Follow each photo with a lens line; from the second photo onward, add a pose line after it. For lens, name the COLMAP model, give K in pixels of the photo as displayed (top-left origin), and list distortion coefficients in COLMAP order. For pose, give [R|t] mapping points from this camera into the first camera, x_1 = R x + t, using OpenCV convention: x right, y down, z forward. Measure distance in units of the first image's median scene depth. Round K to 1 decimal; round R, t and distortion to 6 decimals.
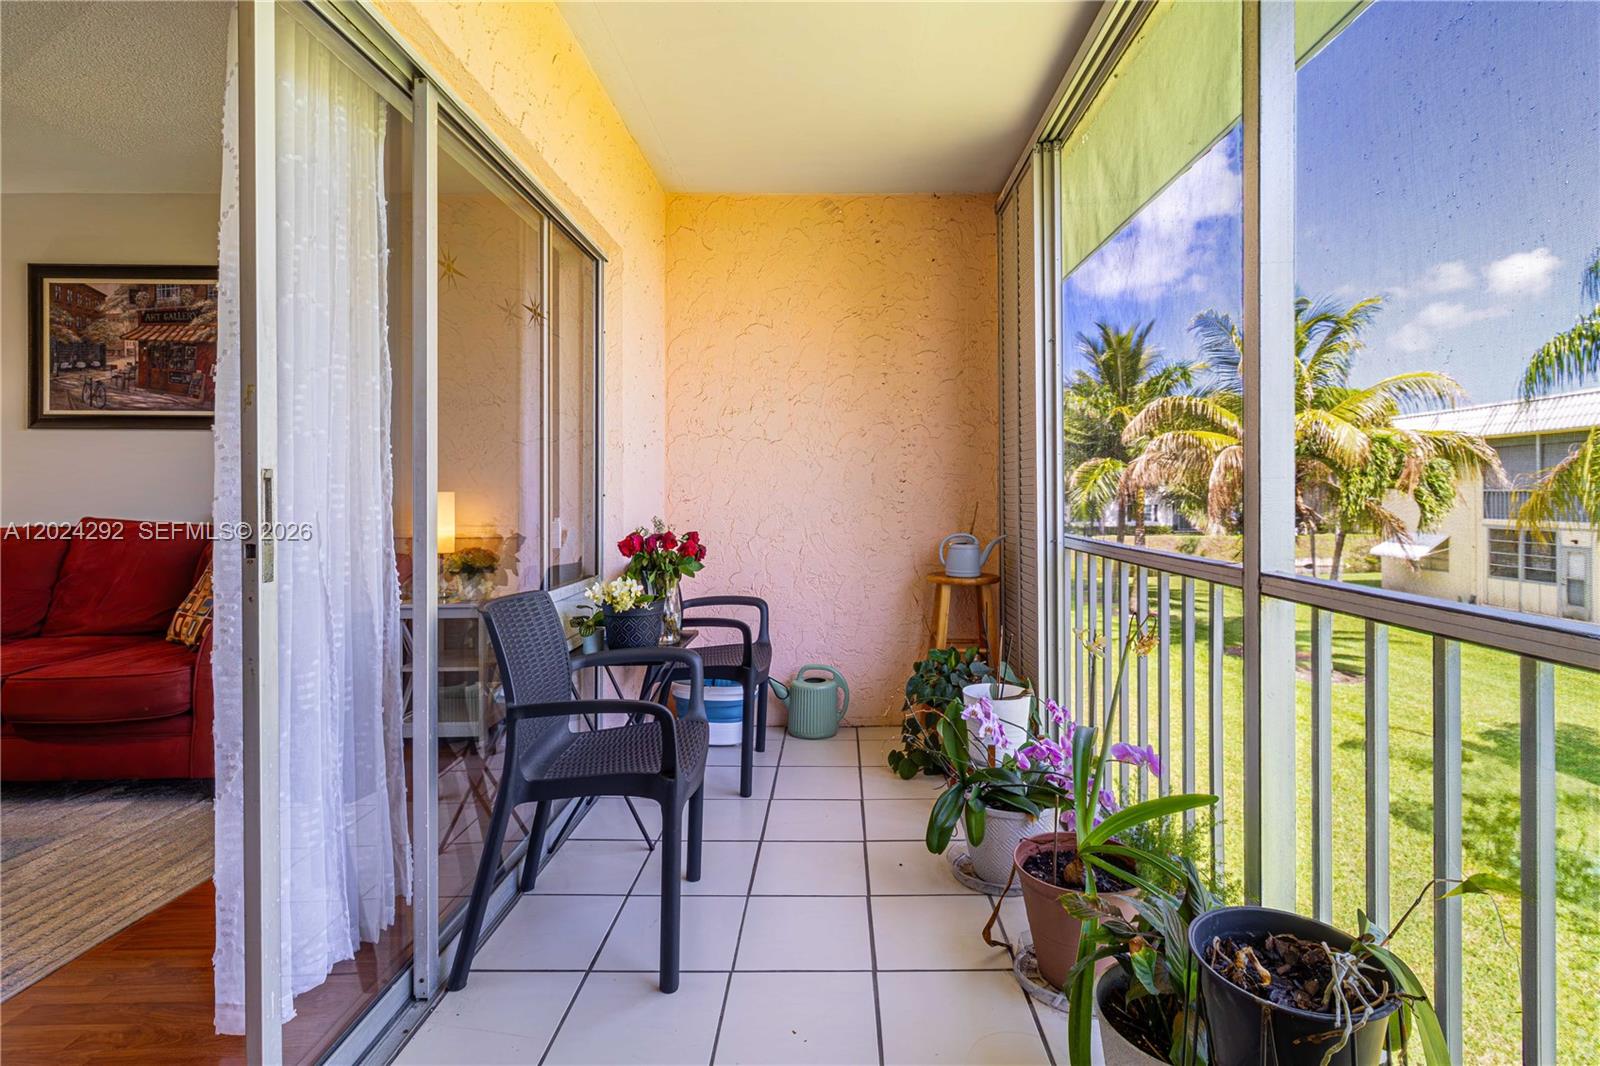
lens RADIAL K [[751.4, 0, 825.8], [0, 751.4, 505.3], [0, 0, 1]] dist [0.004254, 0.000583]
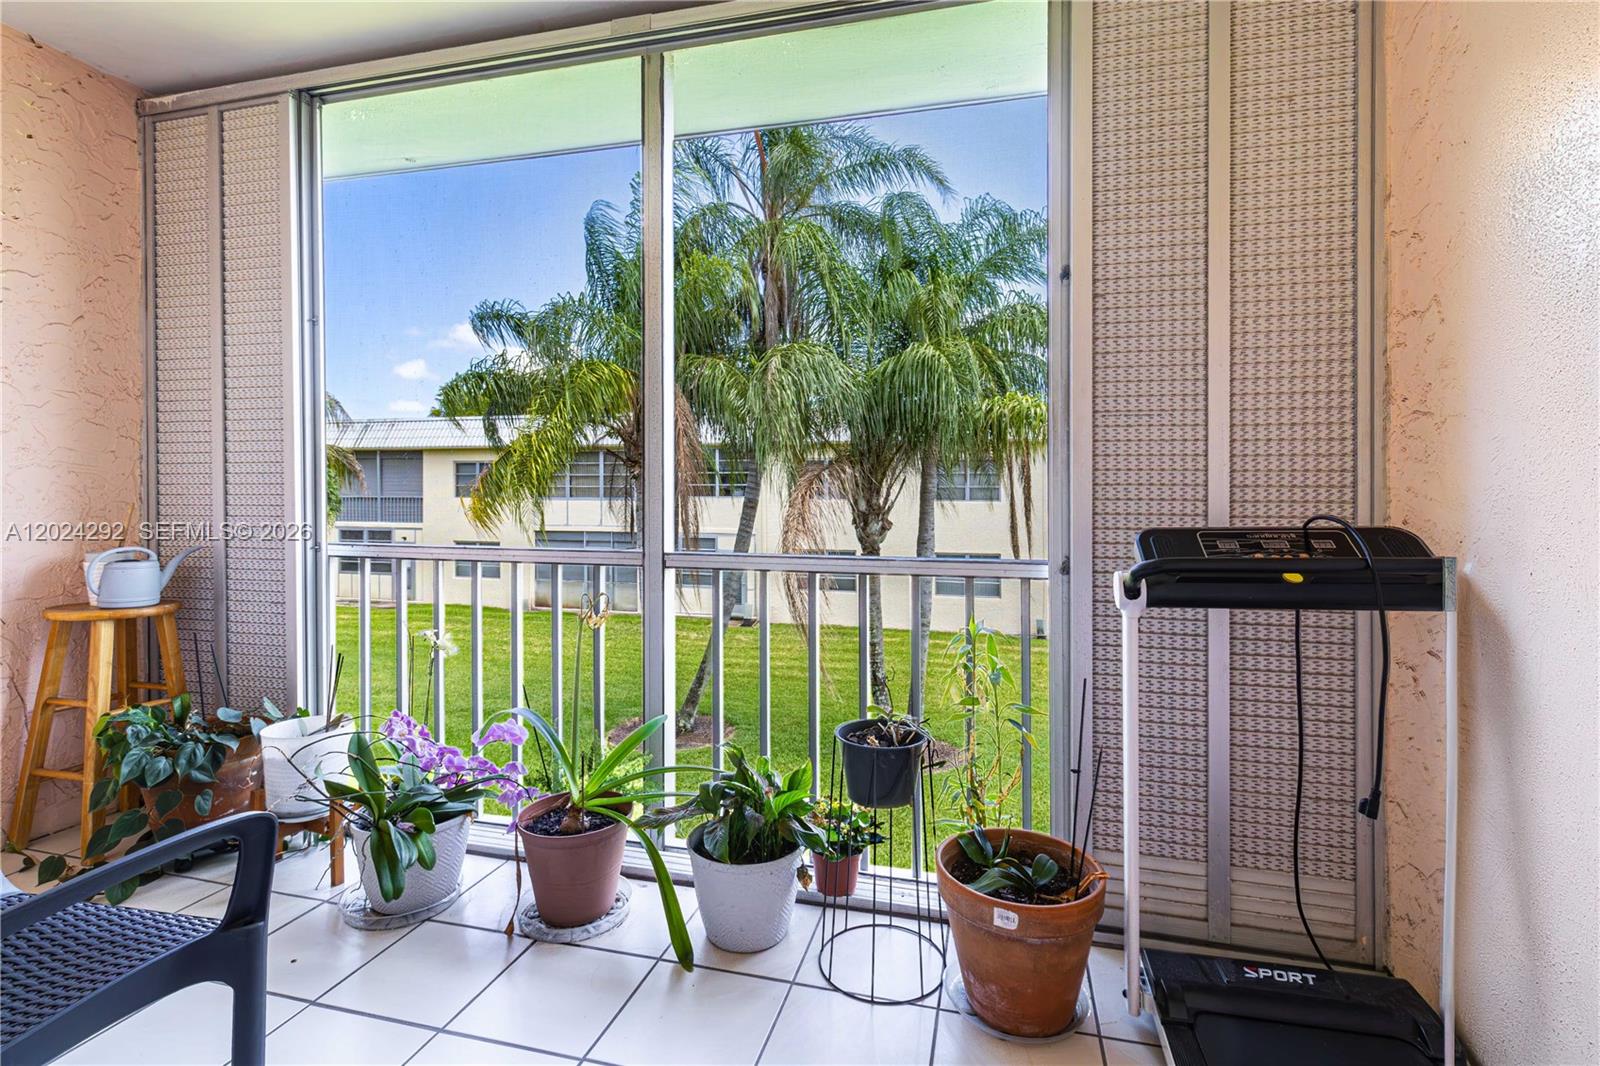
lens RADIAL K [[751.4, 0, 814.3], [0, 751.4, 506.5], [0, 0, 1]] dist [0.004254, 0.000583]
pose [[0.249541, 0.002629, 0.968361, -0.356662], [0.004033, 0.999985, -0.003754, 0.004408], [-0.968356, 0.004842, 0.249527, 0.182759]]
